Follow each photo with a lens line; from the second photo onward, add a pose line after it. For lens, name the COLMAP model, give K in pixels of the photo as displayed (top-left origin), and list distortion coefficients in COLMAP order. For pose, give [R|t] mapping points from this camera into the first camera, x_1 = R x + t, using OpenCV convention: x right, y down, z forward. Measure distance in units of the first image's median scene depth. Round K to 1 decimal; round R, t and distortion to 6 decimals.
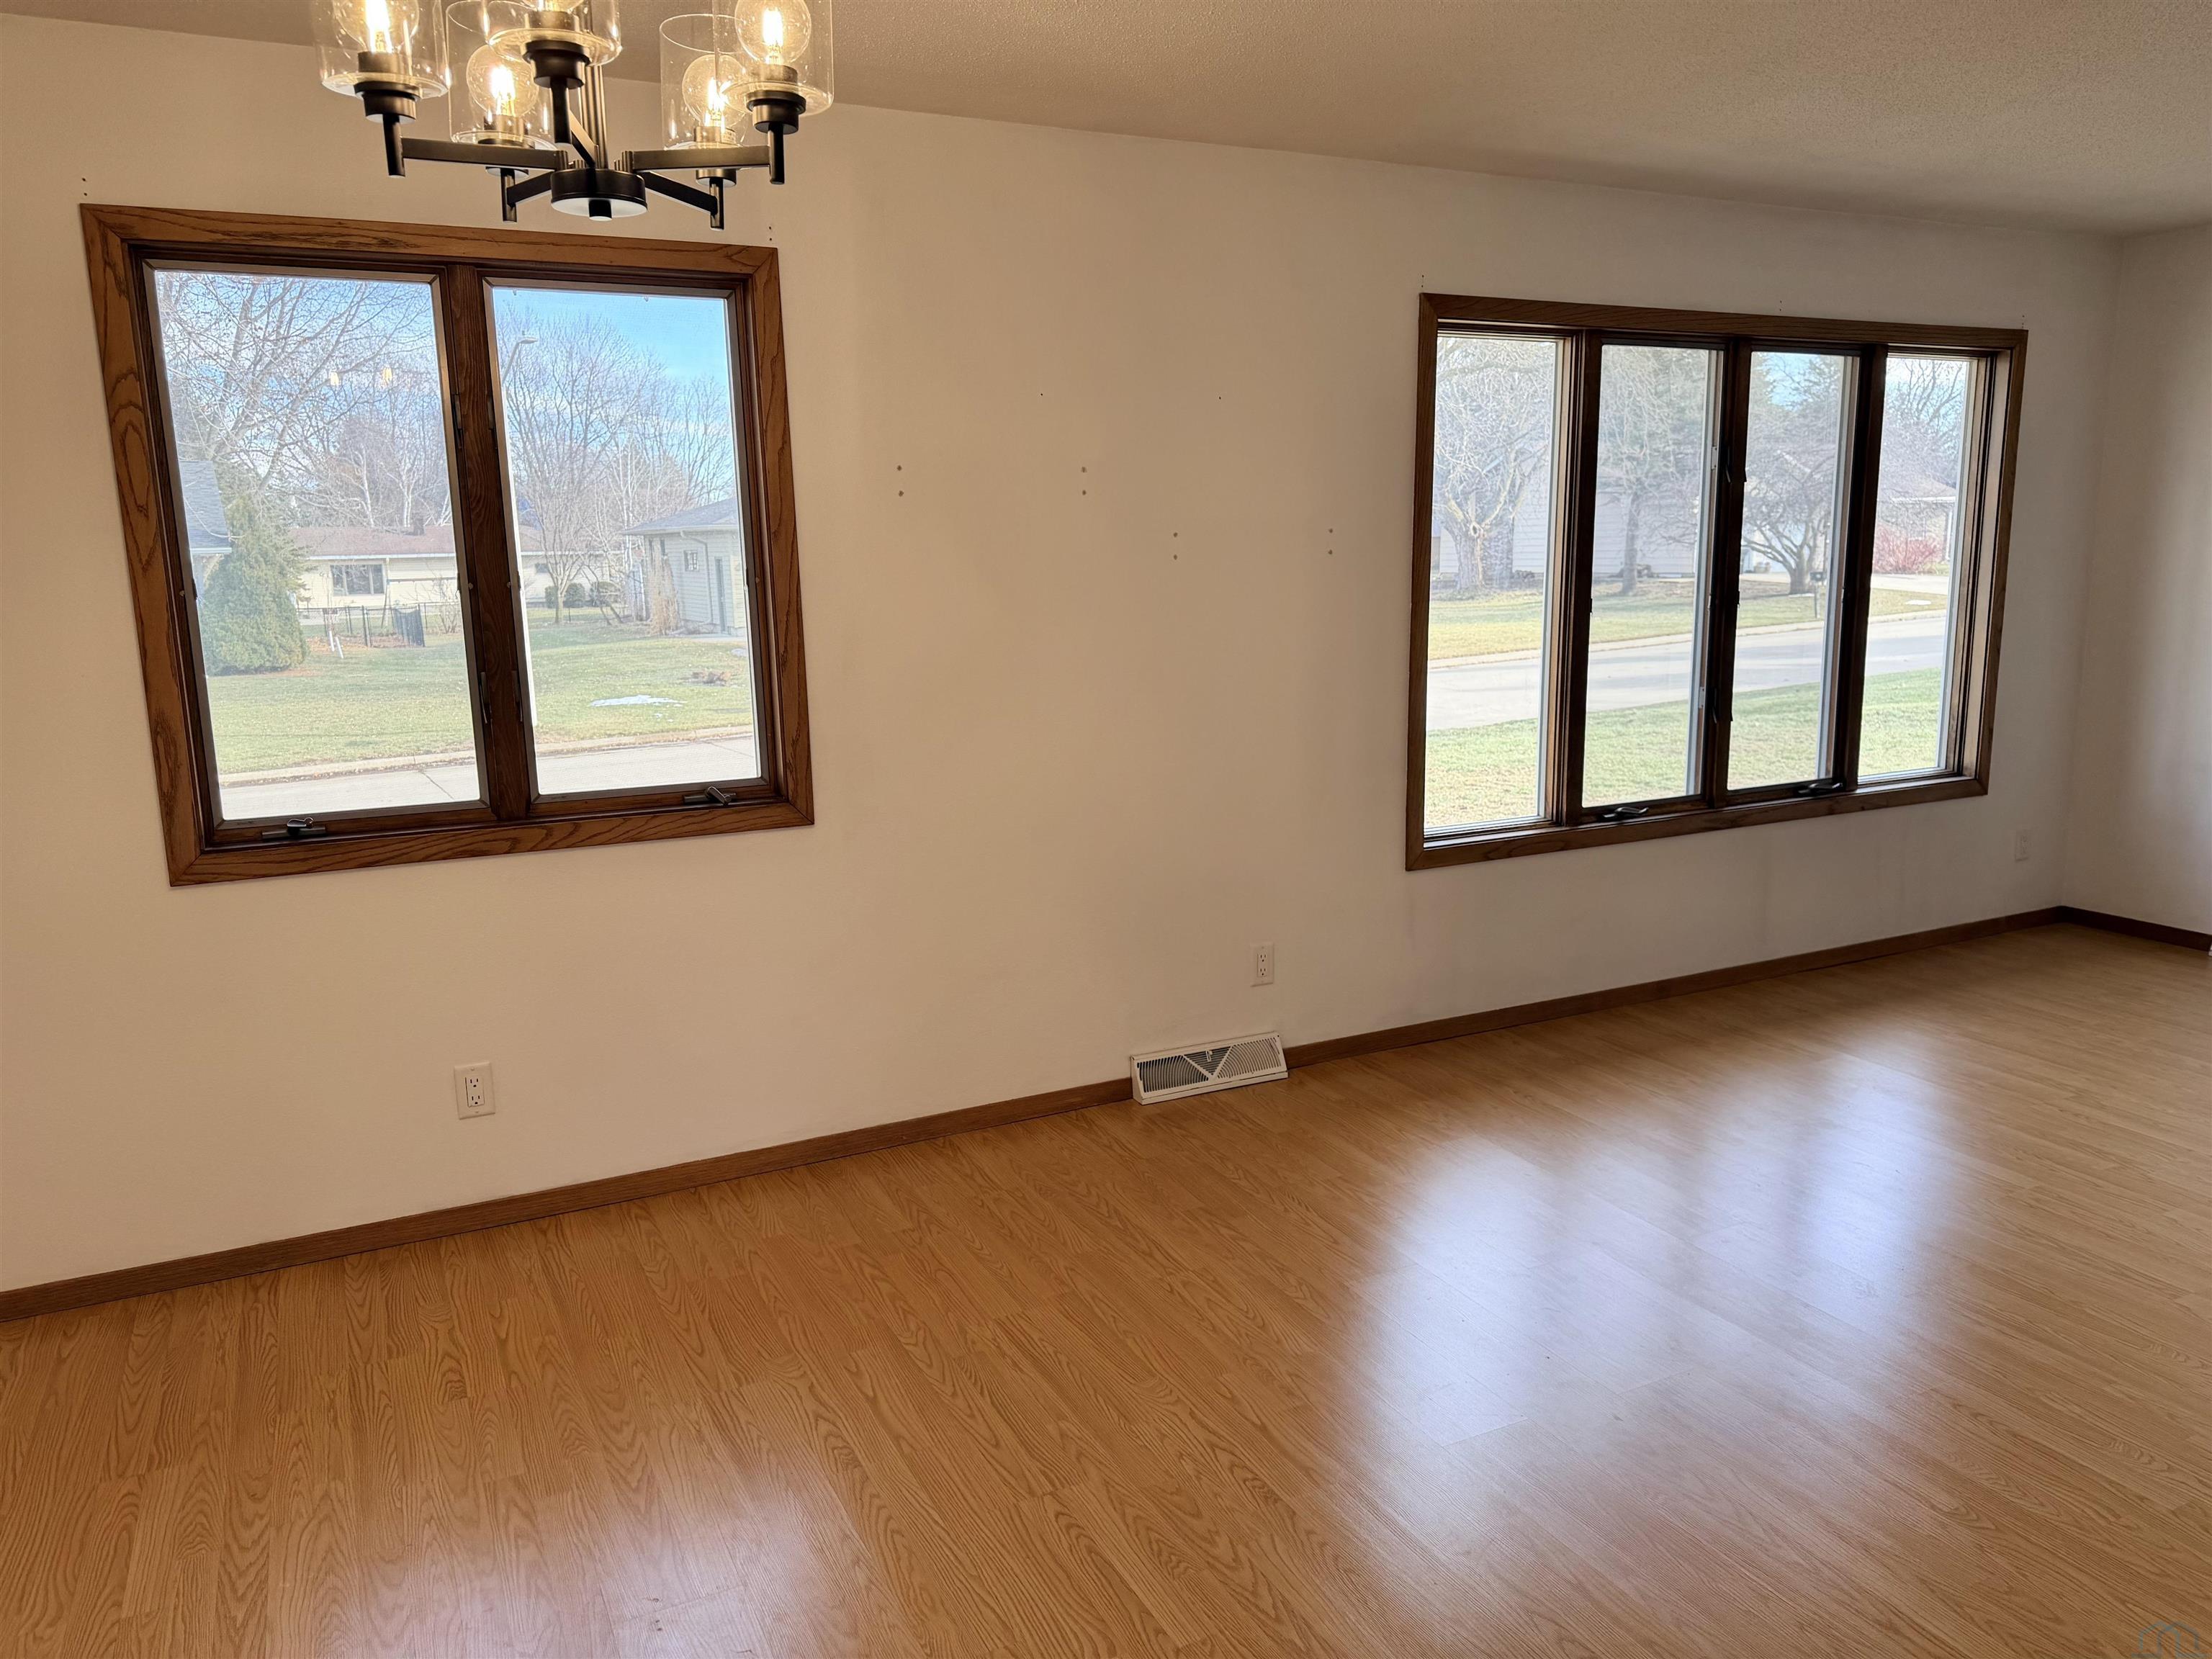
lens RADIAL K [[1568.4, 0, 1125.2], [0, 1568.4, 821.2], [0, 0, 1]] dist [0.047592, -0.020251]
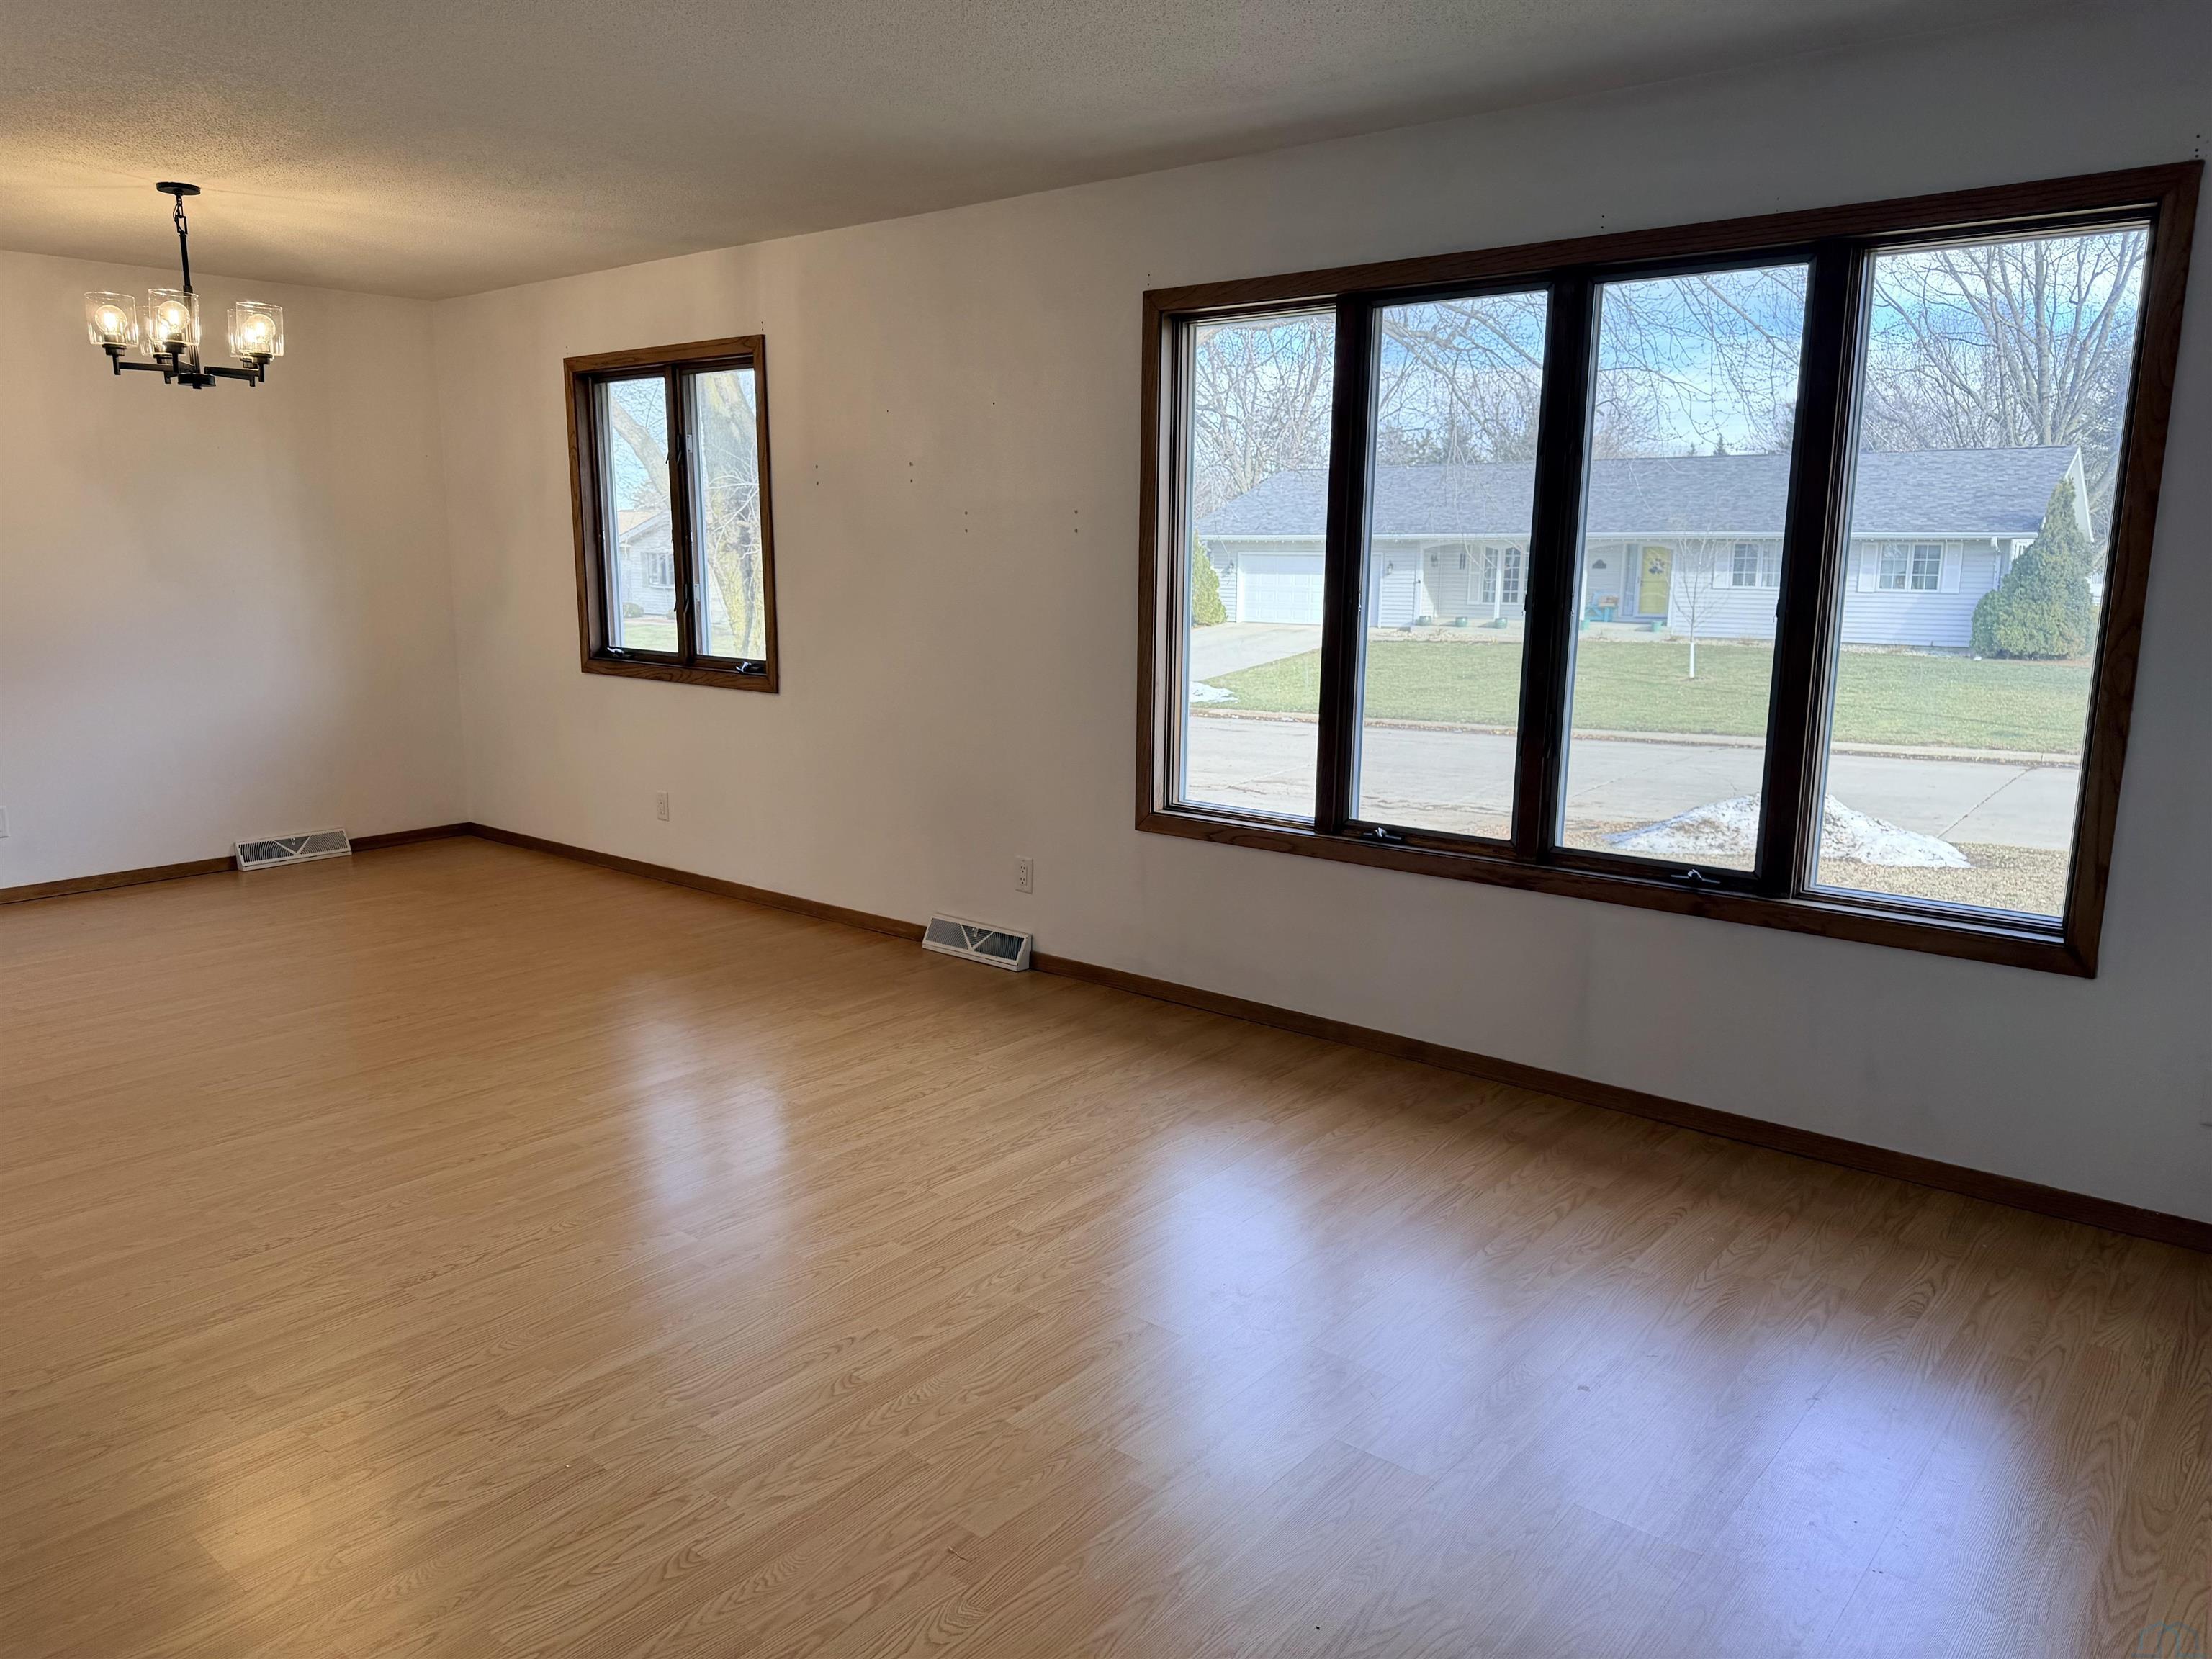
lens RADIAL K [[1568.4, 0, 1114.3], [0, 1568.4, 837.8], [0, 0, 1]] dist [0.047592, -0.020251]
pose [[0.394659, 0.190637, -0.898834, 1.139766], [-0.174745, 0.975958, 0.130268, -0.100341], [0.902058, 0.105655, 0.418483, 0.534768]]
